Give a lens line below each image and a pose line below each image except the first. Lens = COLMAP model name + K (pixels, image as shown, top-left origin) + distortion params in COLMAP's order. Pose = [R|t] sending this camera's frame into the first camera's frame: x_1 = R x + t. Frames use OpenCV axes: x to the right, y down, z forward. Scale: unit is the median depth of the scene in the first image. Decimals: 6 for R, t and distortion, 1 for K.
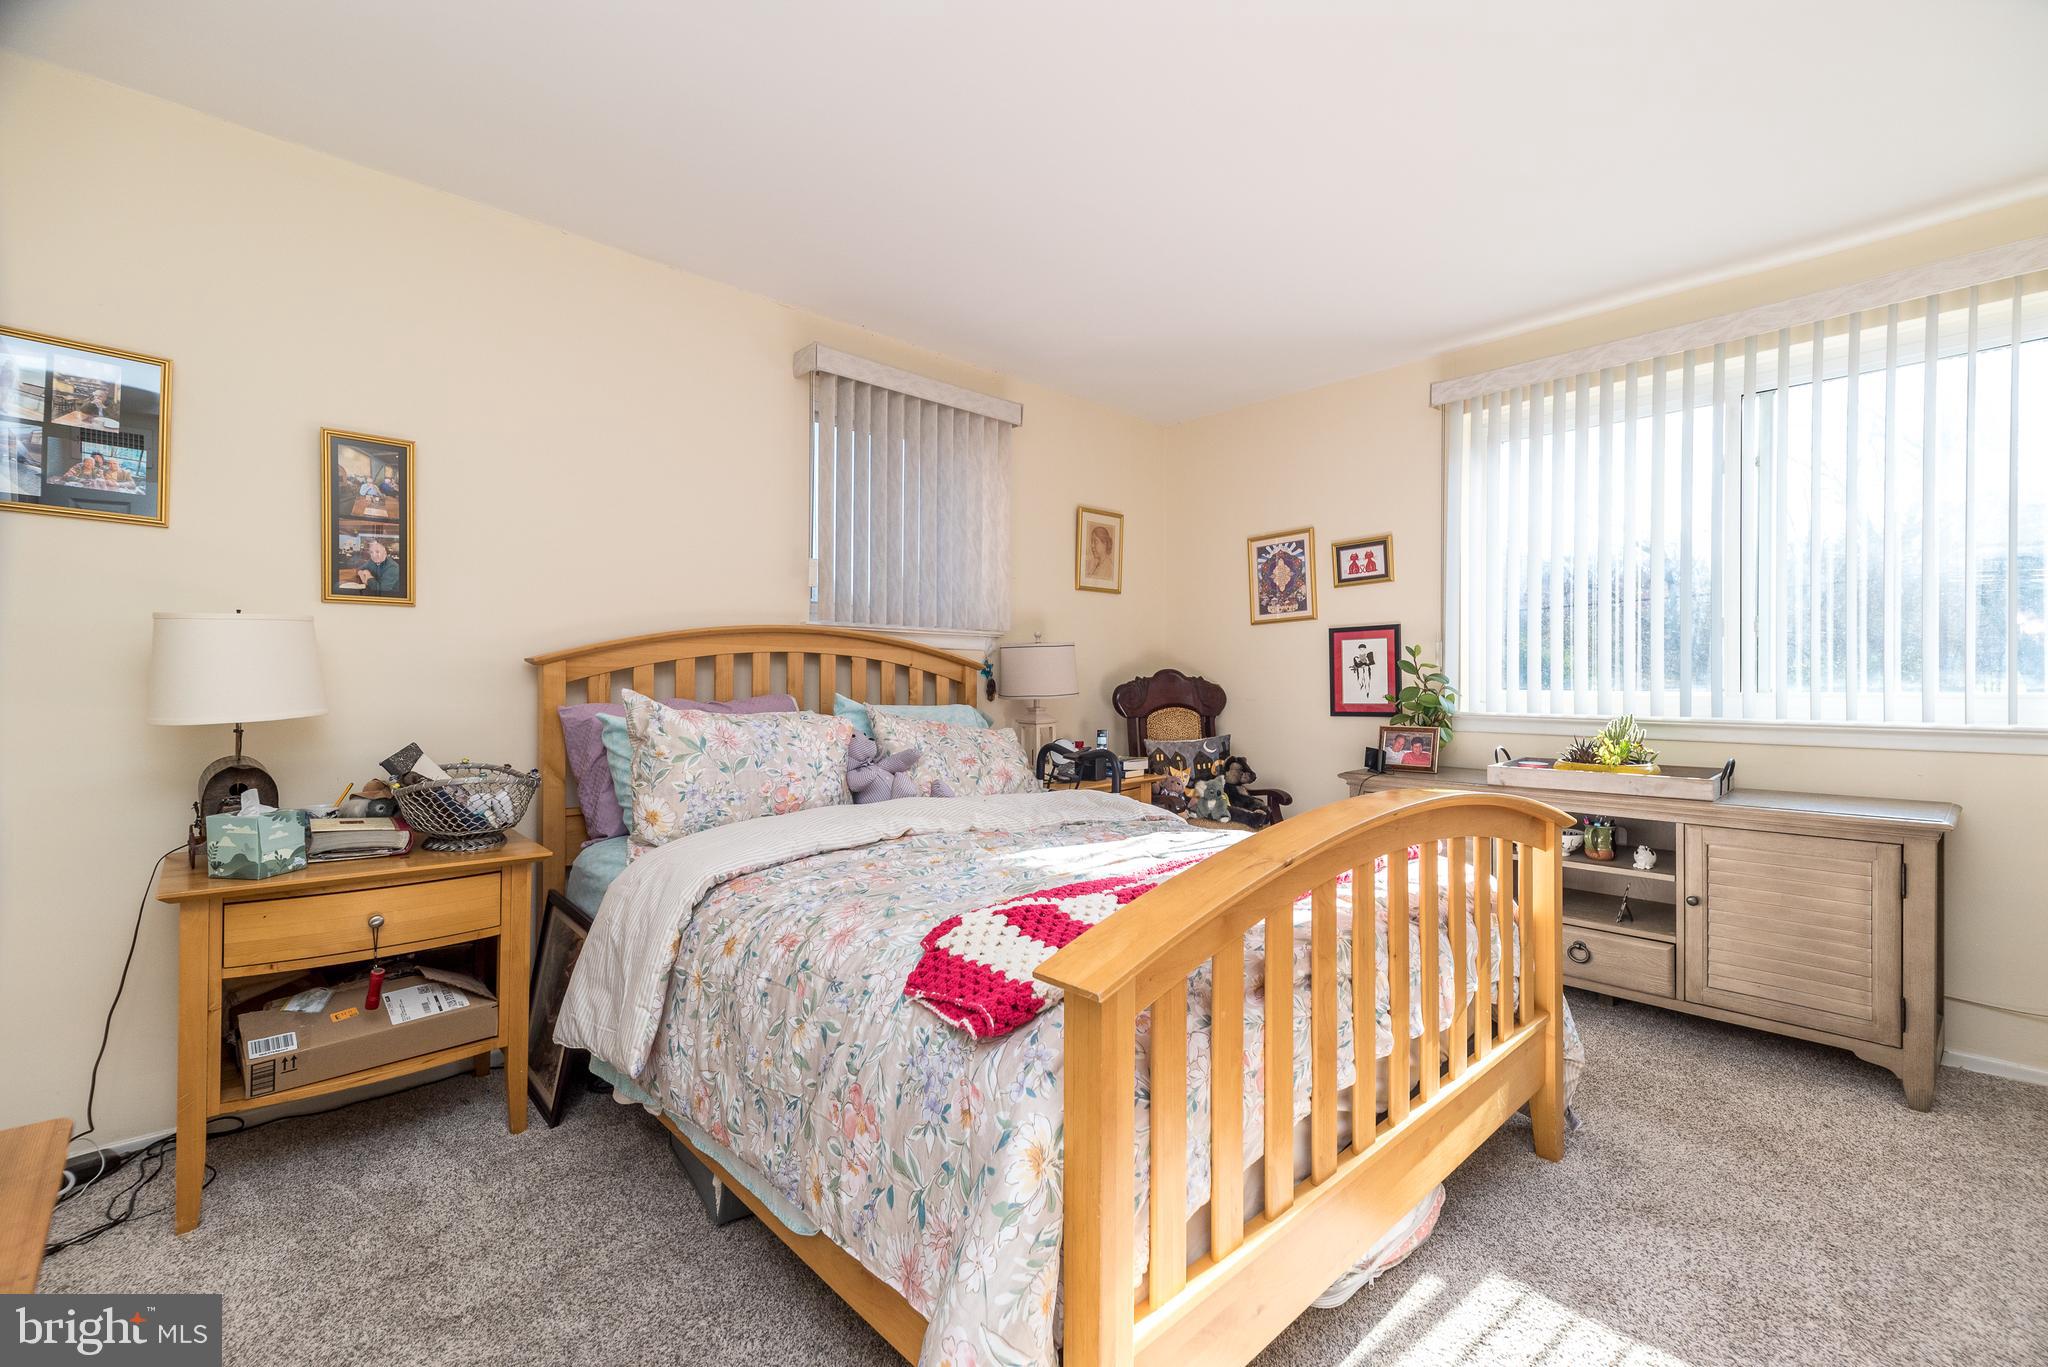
lens RADIAL K [[896.8, 0, 1031.0], [0, 896.8, 691.0], [0, 0, 1]] dist [0.005424, 0.000987]
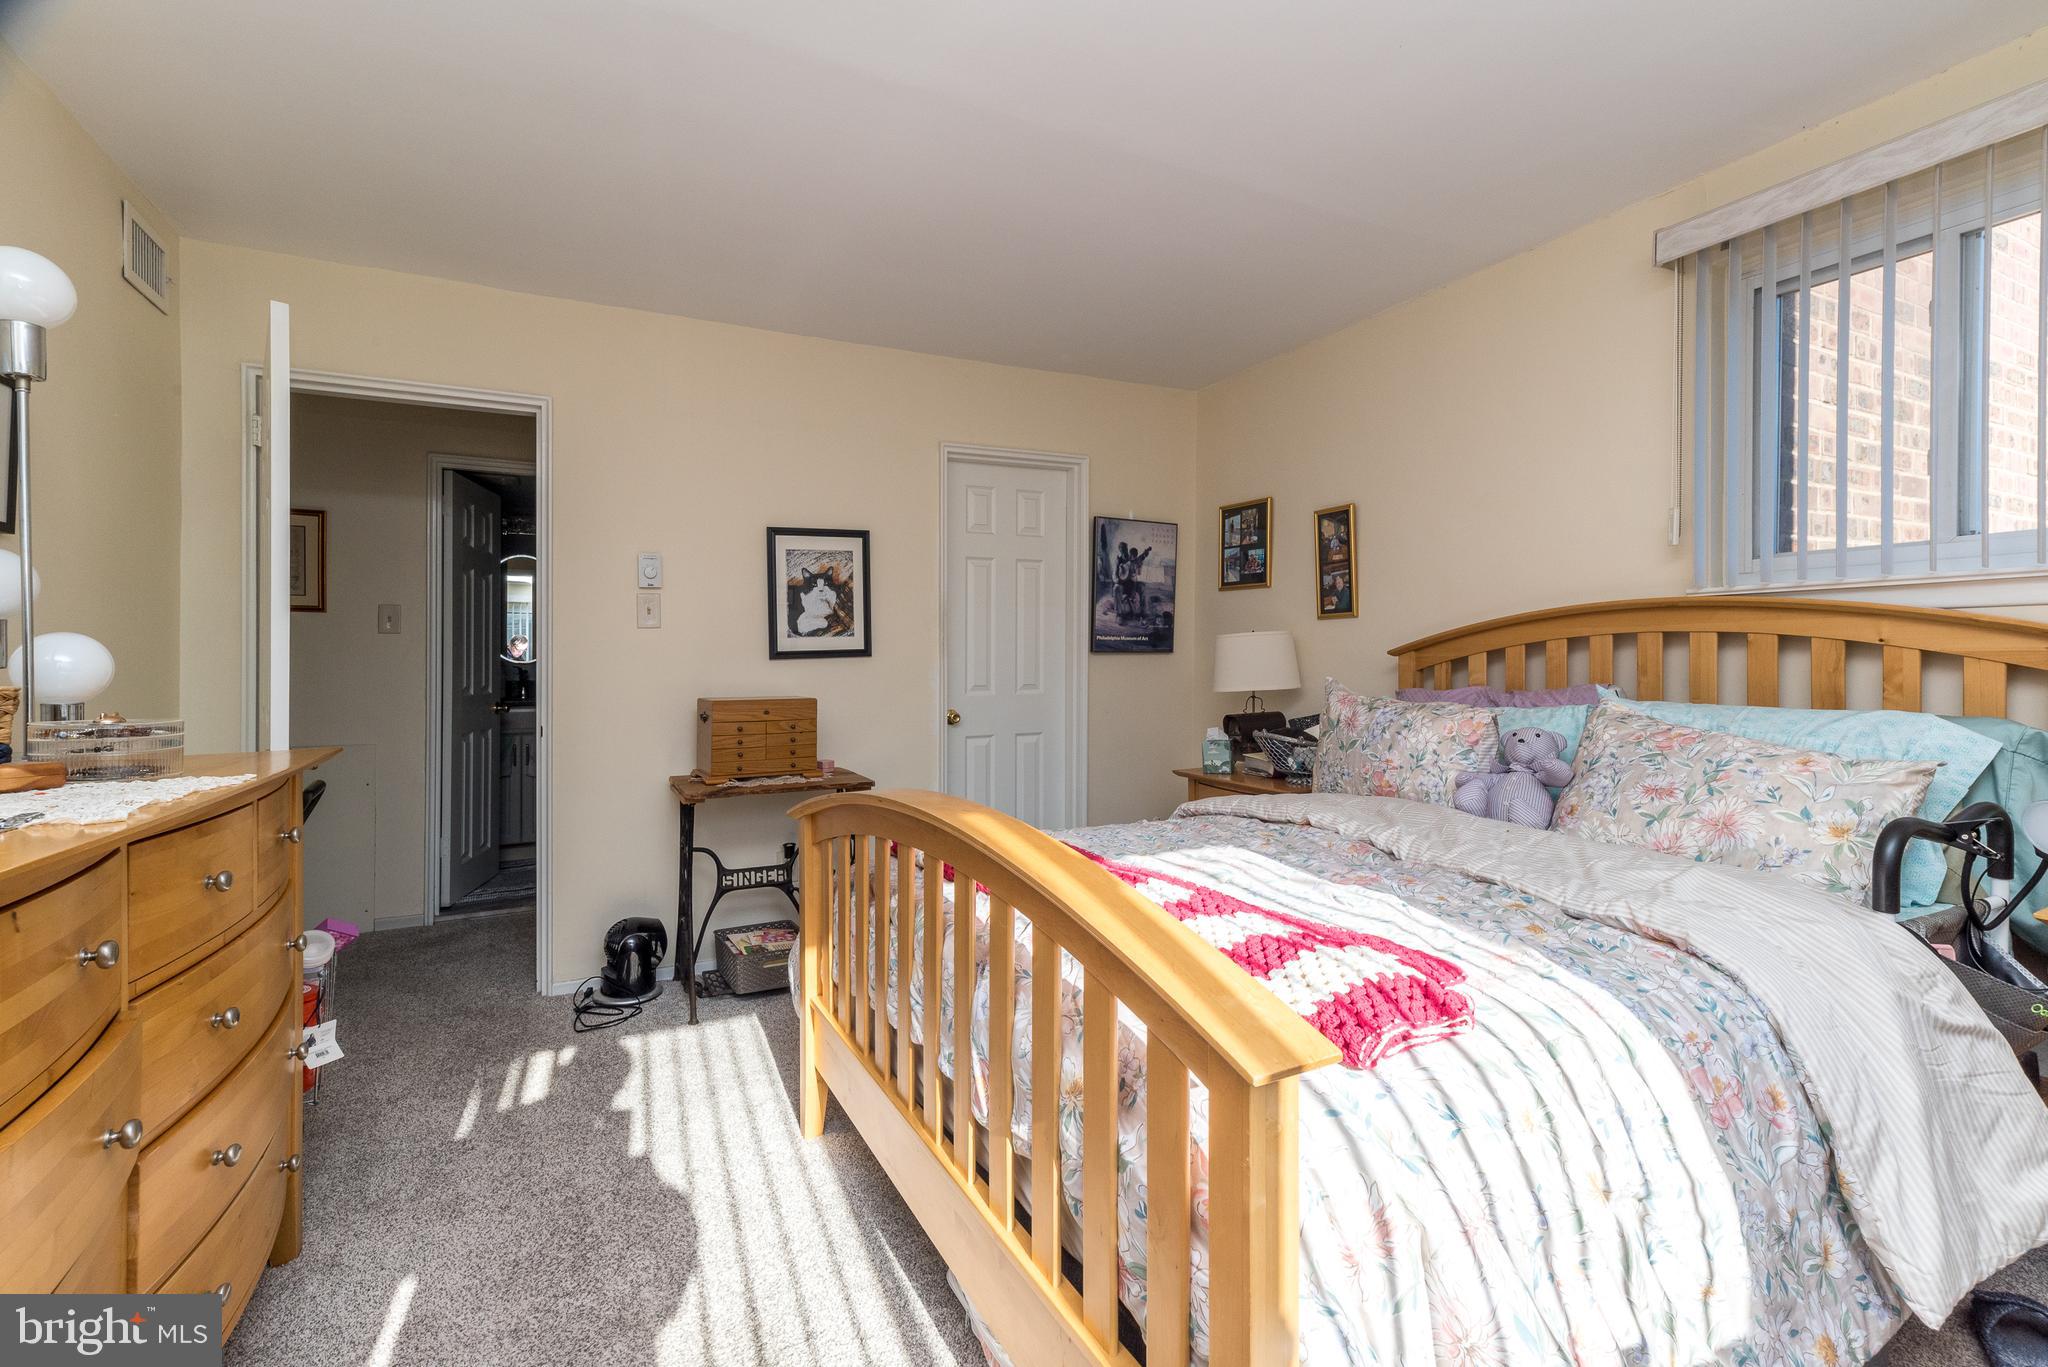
lens RADIAL K [[896.8, 0, 1029.3], [0, 896.8, 669.7], [0, 0, 1]] dist [0.005424, 0.000987]
pose [[-0.262495, 0.004569, -0.964923, 0.858397], [-0.003208, 0.999979, 0.005607, -0.017122], [0.964928, 0.004568, -0.262474, 0.899191]]
